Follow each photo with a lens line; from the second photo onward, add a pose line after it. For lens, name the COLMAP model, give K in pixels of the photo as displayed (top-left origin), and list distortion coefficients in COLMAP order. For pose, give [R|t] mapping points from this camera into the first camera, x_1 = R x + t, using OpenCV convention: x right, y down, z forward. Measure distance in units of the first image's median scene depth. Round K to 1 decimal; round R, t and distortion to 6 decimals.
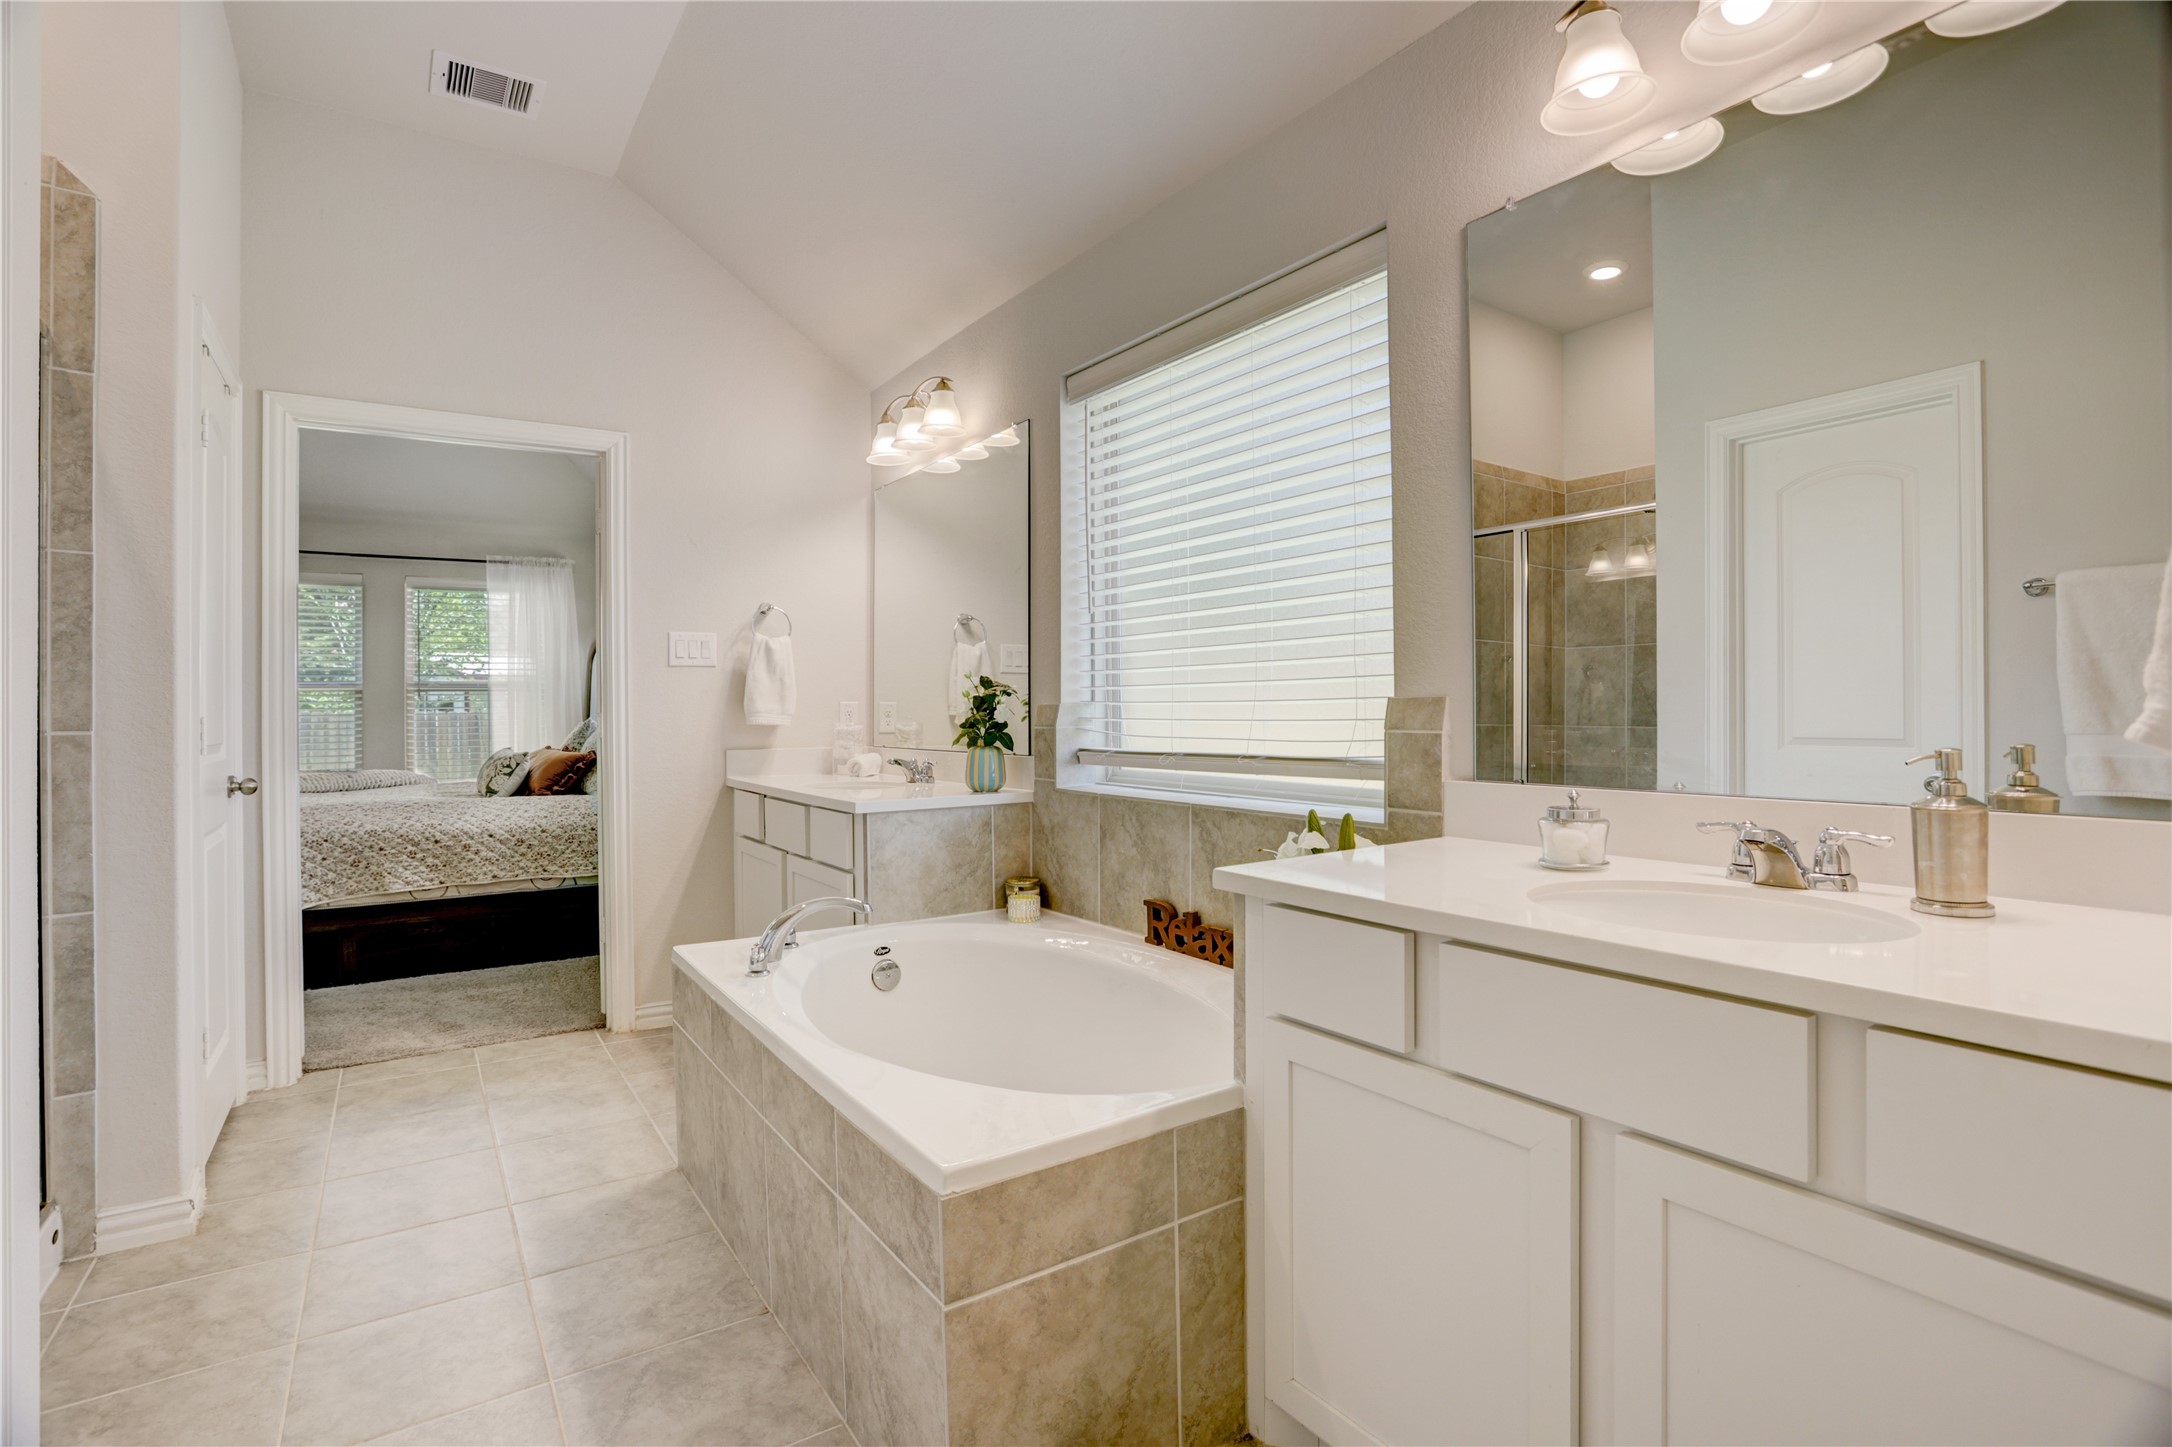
lens RADIAL K [[1056.9, 0, 1075.9], [0, 1056.9, 715.5], [0, 0, 1]] dist [-0.016701, 0.003237]
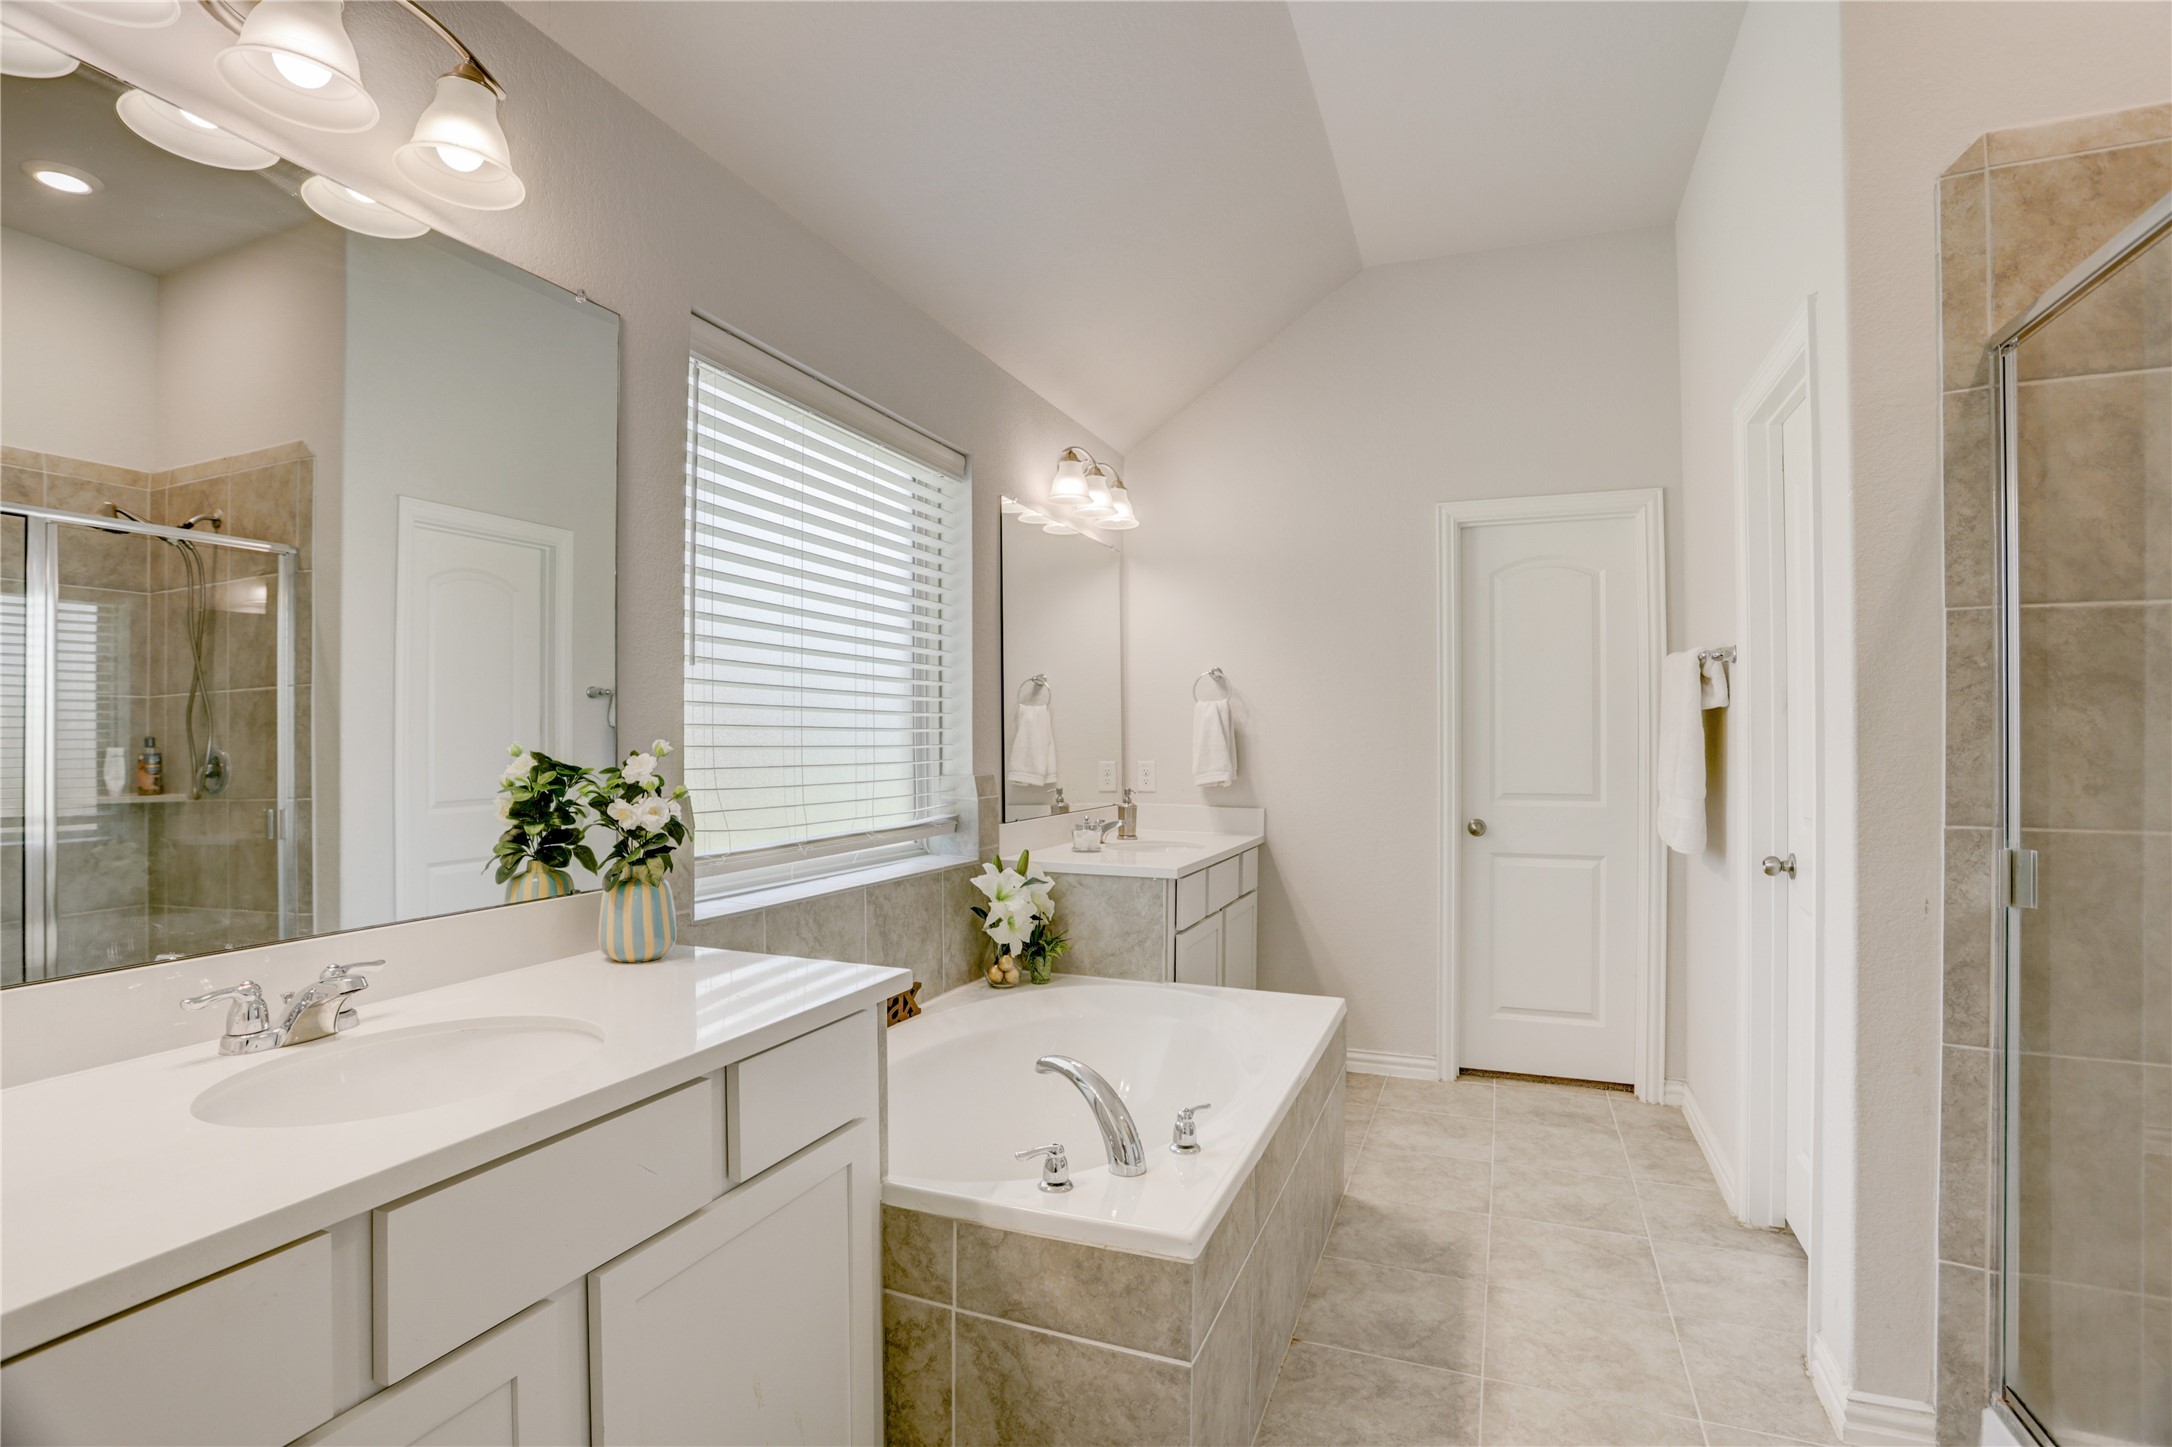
lens RADIAL K [[1056.9, 0, 1084.7], [0, 1056.9, 739.5], [0, 0, 1]] dist [-0.016701, 0.003237]
pose [[-0.574365, 0.004908, 0.818585, -1.097345], [0.004996, 0.999984, -0.002490, -0.067330], [-0.818584, 0.002660, -0.574380, 1.847593]]
